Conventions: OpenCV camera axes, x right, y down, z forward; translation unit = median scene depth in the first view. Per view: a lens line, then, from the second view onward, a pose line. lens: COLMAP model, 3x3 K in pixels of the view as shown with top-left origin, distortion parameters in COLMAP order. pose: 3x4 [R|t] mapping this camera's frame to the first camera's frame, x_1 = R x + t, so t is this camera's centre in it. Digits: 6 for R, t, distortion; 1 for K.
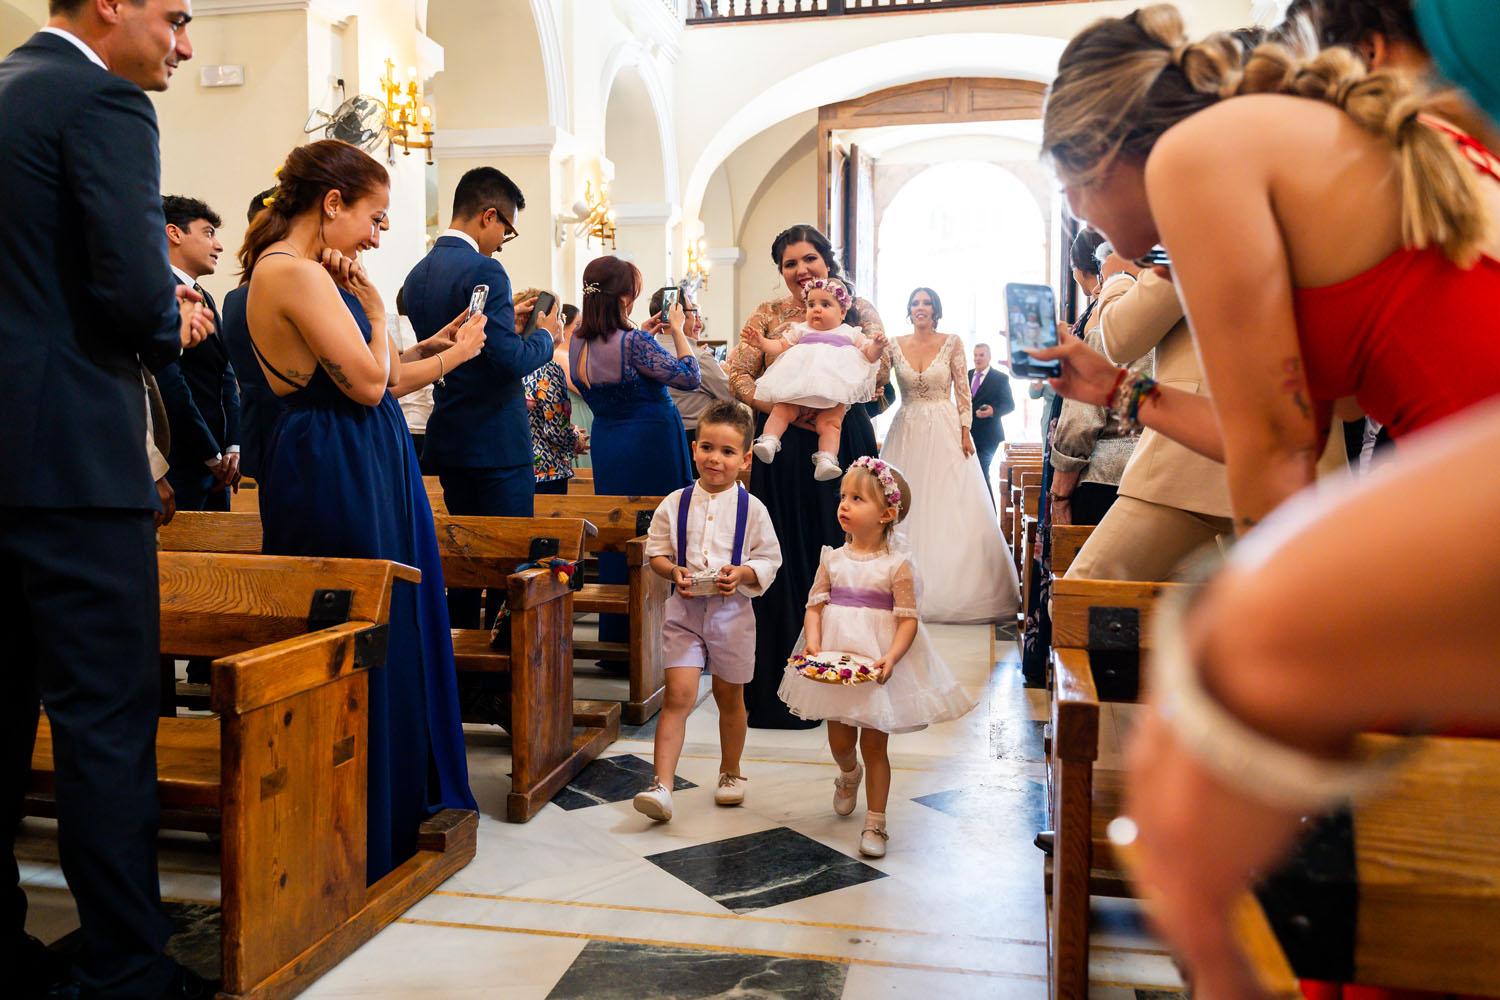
lens RADIAL K [[1228.5, 0, 741.7], [0, 1228.5, 501.0], [0, 0, 1]] dist [-0.008948, 0.002868]
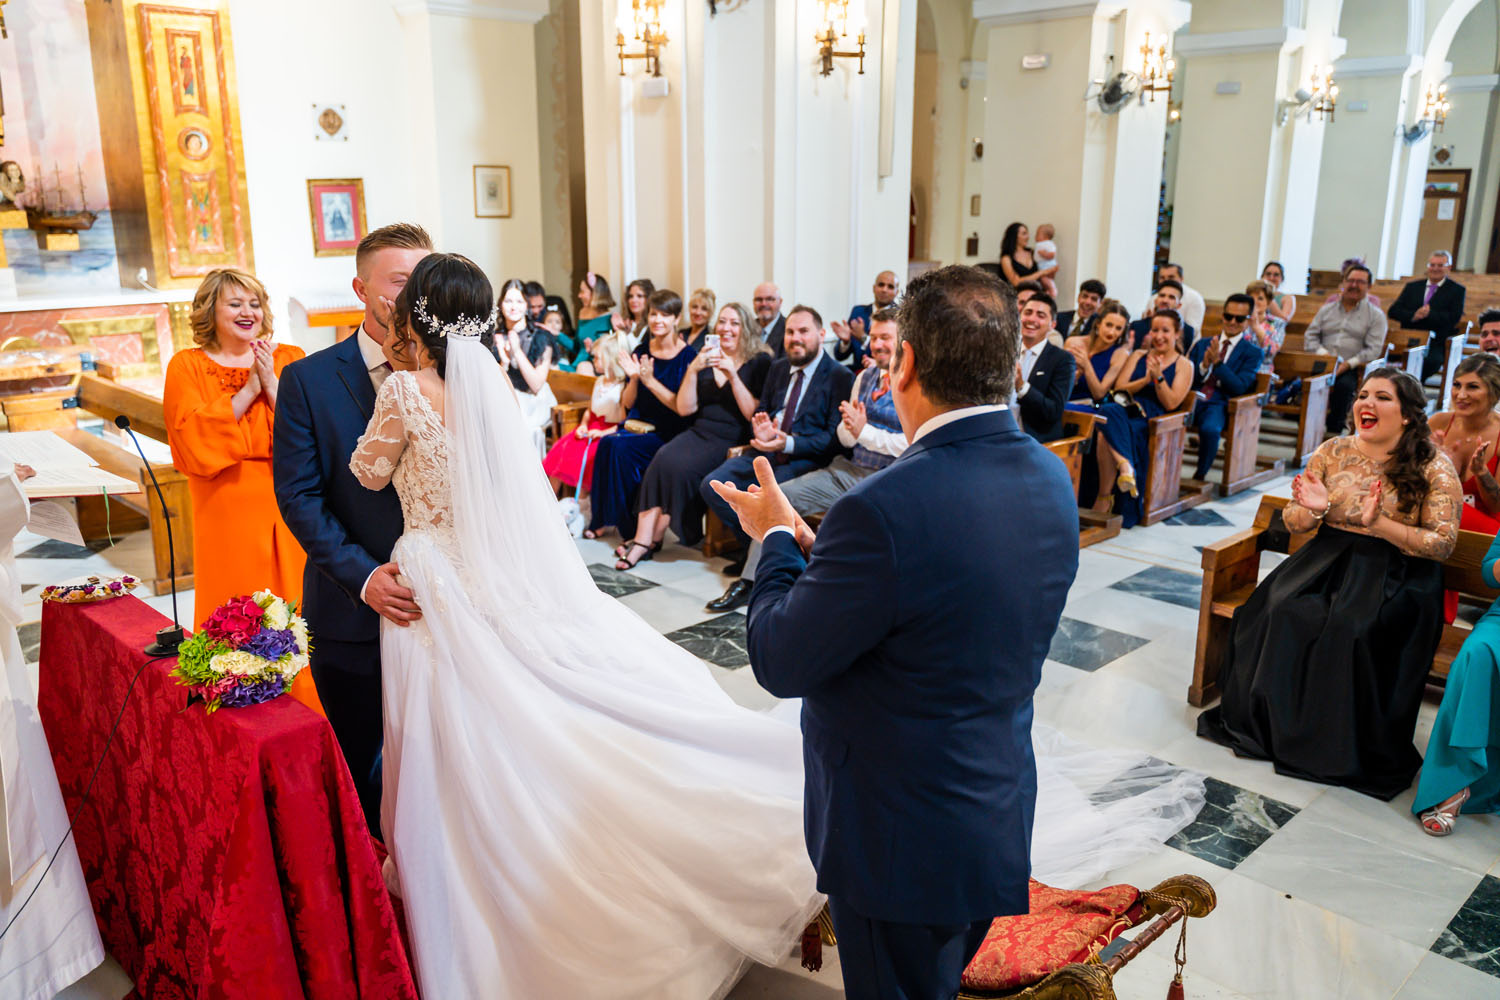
lens RADIAL K [[1228.5, 0, 744.4], [0, 1228.5, 501.5], [0, 0, 1]] dist [-0.008948, 0.002868]
pose [[0.830535, 0.144801, -0.537814, 0.176940], [-0.041167, 0.978932, 0.199995, -0.087610], [0.555442, -0.143962, 0.818999, -0.531793]]
